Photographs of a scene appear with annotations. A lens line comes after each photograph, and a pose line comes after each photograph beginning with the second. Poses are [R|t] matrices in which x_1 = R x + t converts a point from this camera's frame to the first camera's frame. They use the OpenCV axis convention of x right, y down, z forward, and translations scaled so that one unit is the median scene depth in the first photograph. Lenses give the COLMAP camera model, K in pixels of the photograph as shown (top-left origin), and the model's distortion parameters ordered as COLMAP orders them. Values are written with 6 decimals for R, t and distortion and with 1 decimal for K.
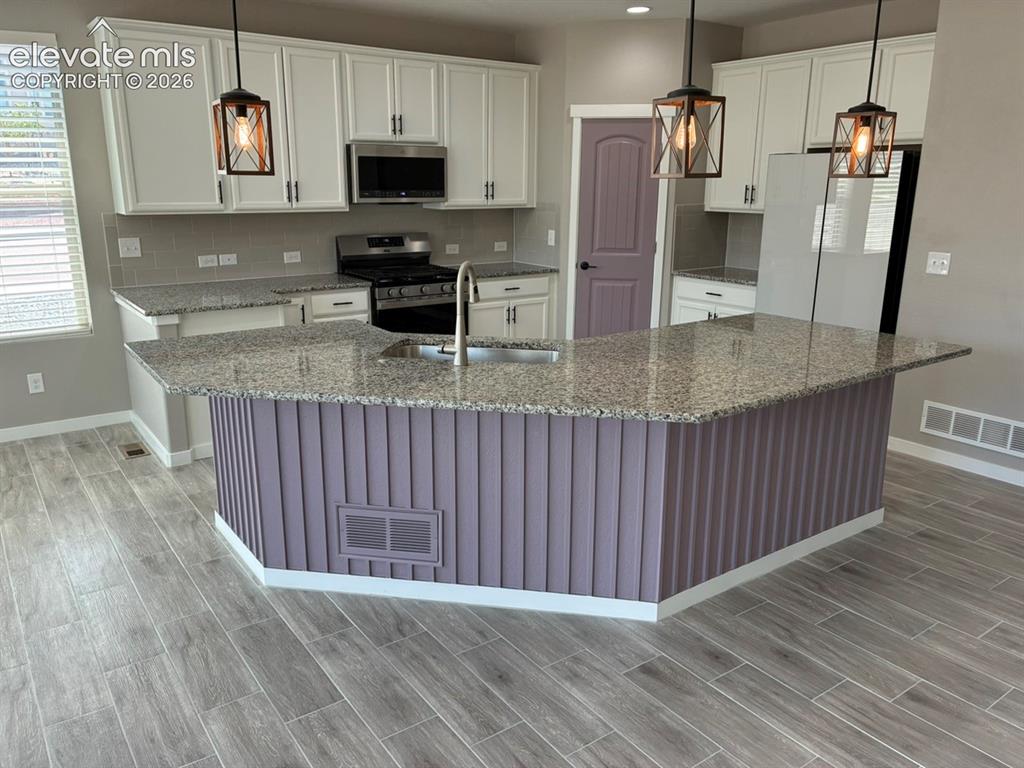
lens RADIAL K [[777.7, 0, 502.3], [0, 777.7, 380.2], [0, 0, 1]] dist [0.039520, -0.034693]
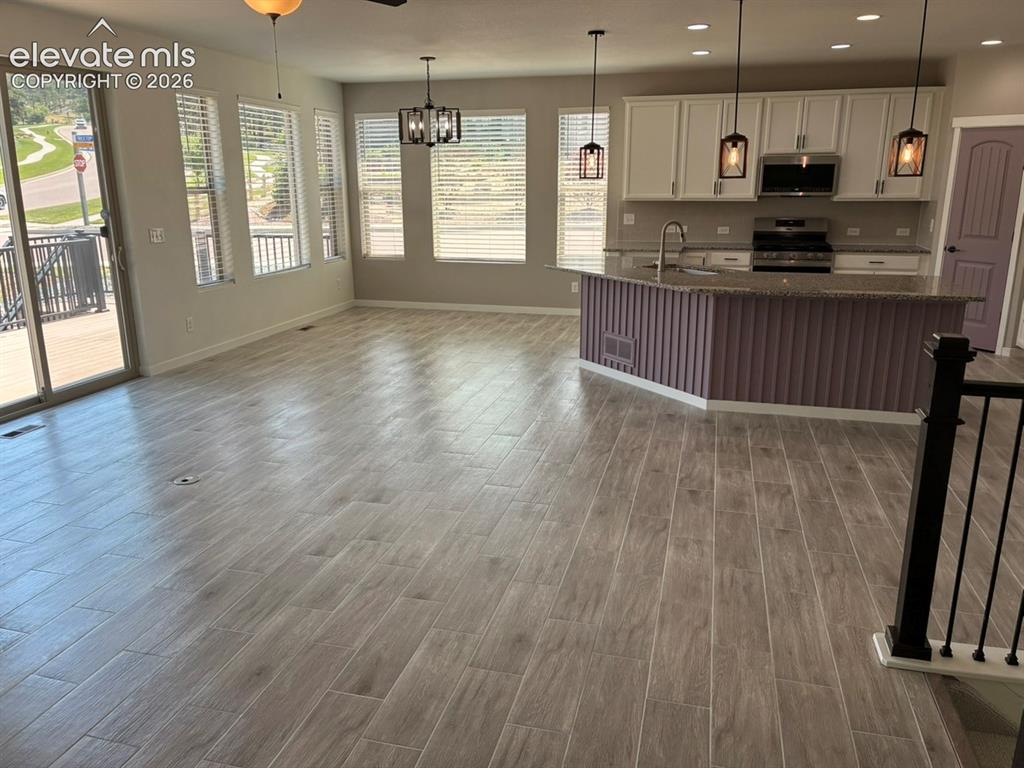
lens RADIAL K [[777.7, 0, 502.8], [0, 777.7, 388.2], [0, 0, 1]] dist [0.039520, -0.034693]
pose [[0.638049, 0.192366, -0.745579, 0.756840], [-0.186707, 0.978045, 0.092565, 0.100189], [0.747017, 0.080144, 0.659957, -0.377967]]
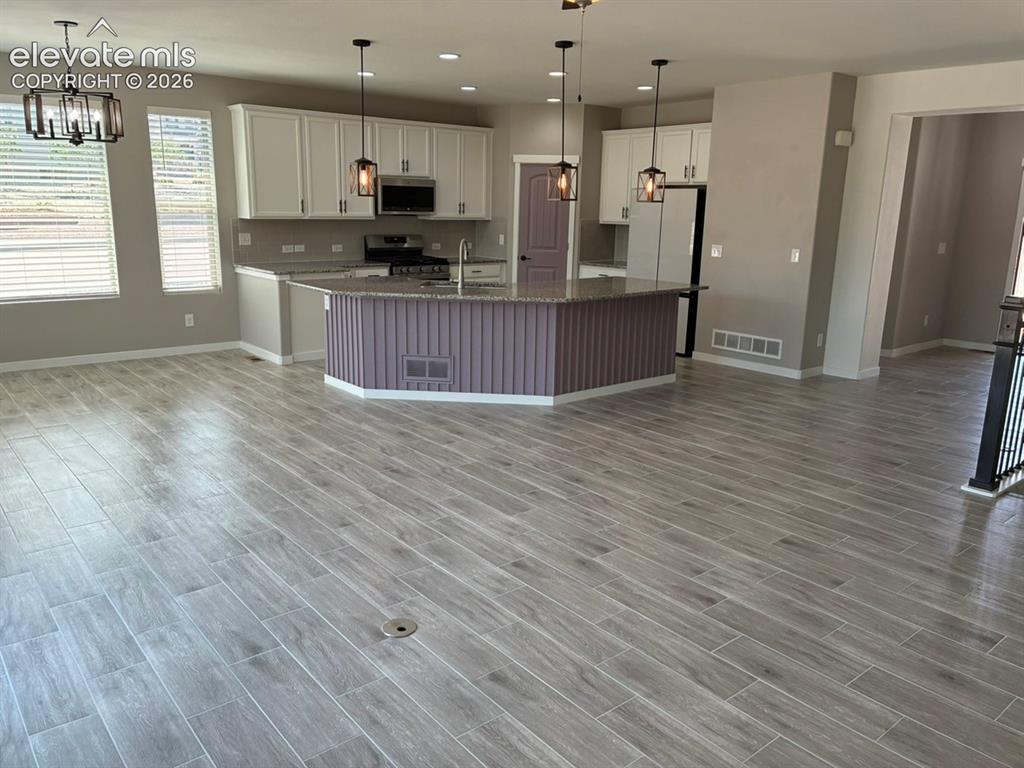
lens RADIAL K [[777.7, 0, 508.6], [0, 777.7, 391.4], [0, 0, 1]] dist [0.039520, -0.034693]
pose [[0.996983, -0.003853, 0.077530, -0.054195], [0.005026, 0.999876, -0.014942, 0.175013], [-0.077463, 0.015287, 0.996878, -0.661147]]
